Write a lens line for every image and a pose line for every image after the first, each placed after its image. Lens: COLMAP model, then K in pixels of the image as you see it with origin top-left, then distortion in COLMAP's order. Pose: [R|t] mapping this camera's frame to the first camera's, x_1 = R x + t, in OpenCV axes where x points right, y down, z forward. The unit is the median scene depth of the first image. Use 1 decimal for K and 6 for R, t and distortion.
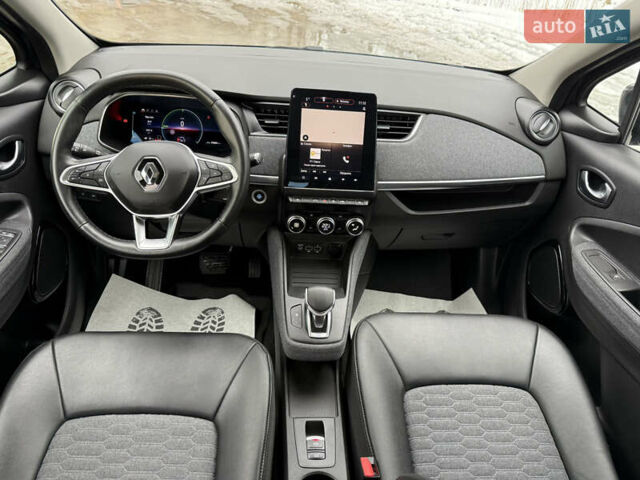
lens RADIAL K [[452.2, 0, 320.3], [0, 452.2, 242.3], [0, 0, 1]] dist [0.005768, -0.000380]
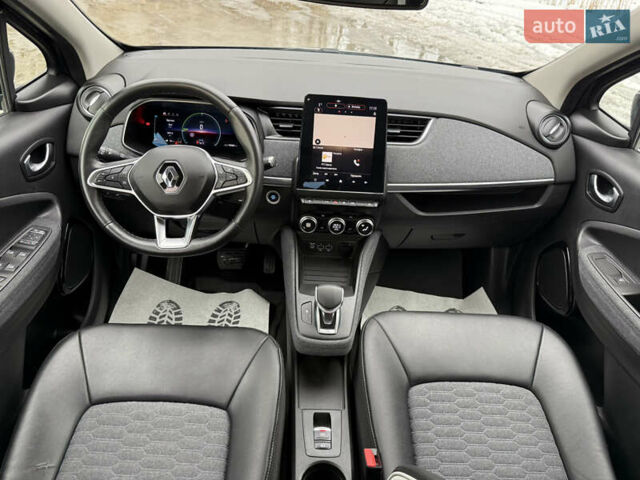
lens RADIAL K [[451.4, 0, 320.0], [0, 451.4, 240.0], [0, 0, 1]] dist [0.009640, -0.001241]
pose [[0.999029, 0.013276, -0.042000, 0.018779], [-0.012836, 0.999860, 0.010721, -0.015891], [0.042136, -0.010172, 0.999060, -0.040307]]
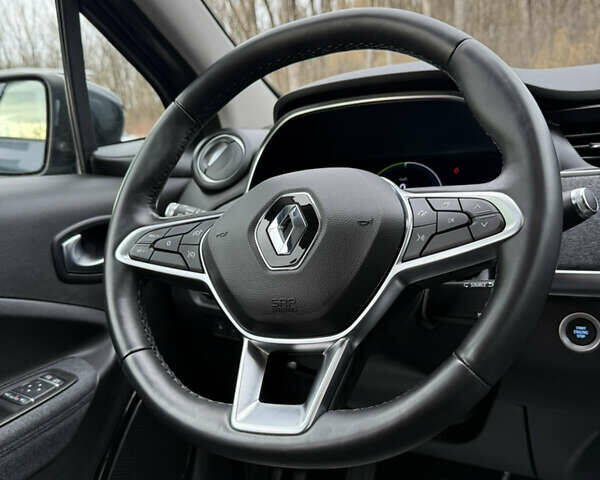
lens RADIAL K [[580.0, 0, 299.3], [0, 580.0, 246.7], [0, 0, 1]] dist [0.148198, -0.312615]
pose [[0.859526, -0.064198, -0.507045, -0.090568], [-0.124643, 0.935796, -0.329773, 0.023953], [0.495661, 0.346647, 0.796339, 0.501799]]
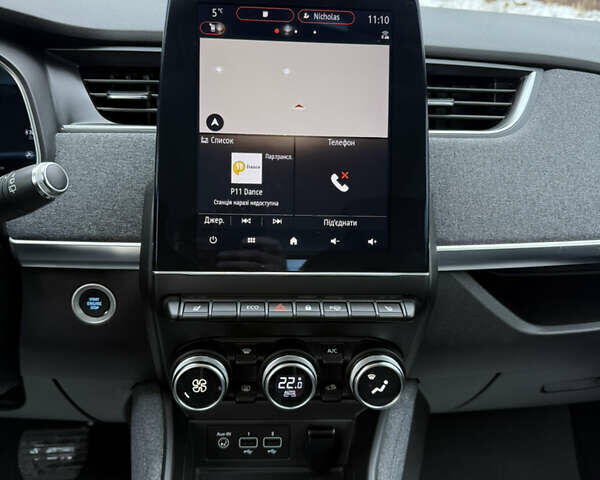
lens RADIAL K [[580.0, 0, 299.3], [0, 580.0, 246.7], [0, 0, 1]] dist [0.148198, -0.312615]
pose [[0.999010, -0.042655, -0.012611, 0.030428], [0.039719, 0.983095, -0.178736, -0.060505], [0.020022, 0.178058, 0.983816, 0.583593]]
